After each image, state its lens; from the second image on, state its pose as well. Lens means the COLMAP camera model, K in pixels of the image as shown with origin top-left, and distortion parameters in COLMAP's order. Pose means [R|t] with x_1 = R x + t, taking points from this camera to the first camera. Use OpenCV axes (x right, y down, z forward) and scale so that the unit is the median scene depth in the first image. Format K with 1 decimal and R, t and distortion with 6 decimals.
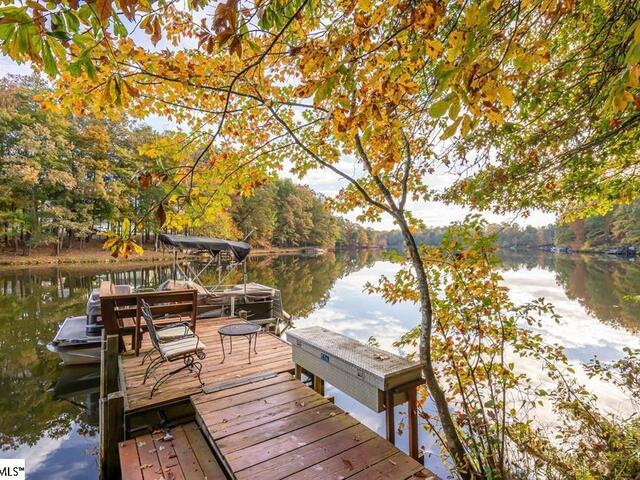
lens RADIAL K [[324.0, 0, 320.0], [0, 324.0, 240.0], [0, 0, 1]] dist [-0.000123, 0.000505]
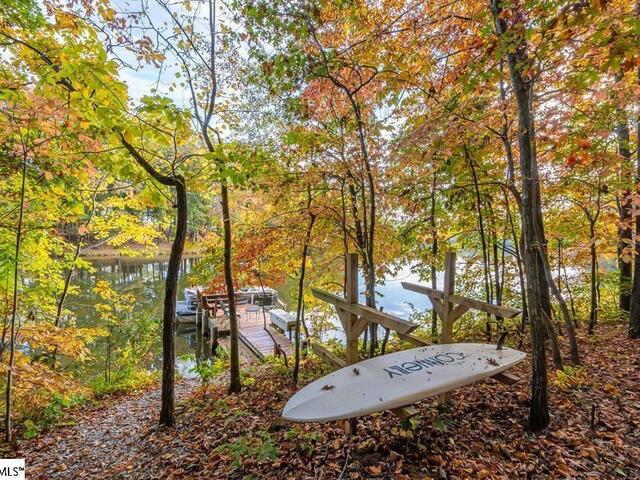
lens RADIAL K [[324.0, 0, 320.0], [0, 324.0, 240.0], [0, 0, 1]] dist [-0.000123, 0.000505]
pose [[0.996742, 0.017505, -0.078737, 0.042299], [-0.014554, 0.999176, 0.037897, -0.034036], [0.079335, -0.036628, 0.996175, -0.134300]]
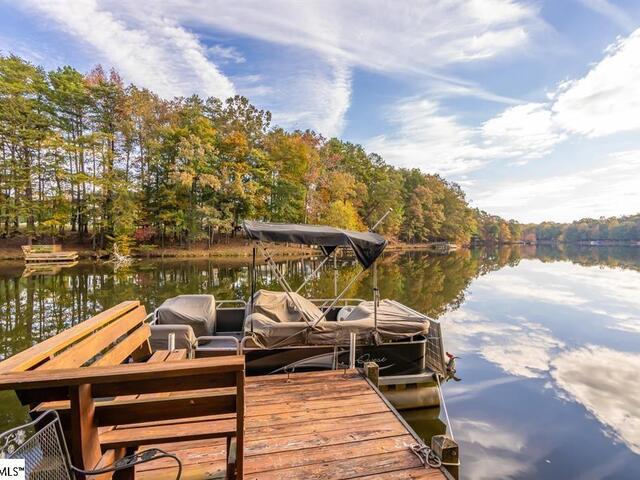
lens RADIAL K [[324.0, 0, 320.0], [0, 324.0, 240.0], [0, 0, 1]] dist [-0.000123, 0.000505]
pose [[0.928145, -0.001515, -0.372215, -0.016533], [0.006653, 0.999899, 0.012522, 0.002009], [0.372159, -0.014099, 0.928062, 0.066738]]
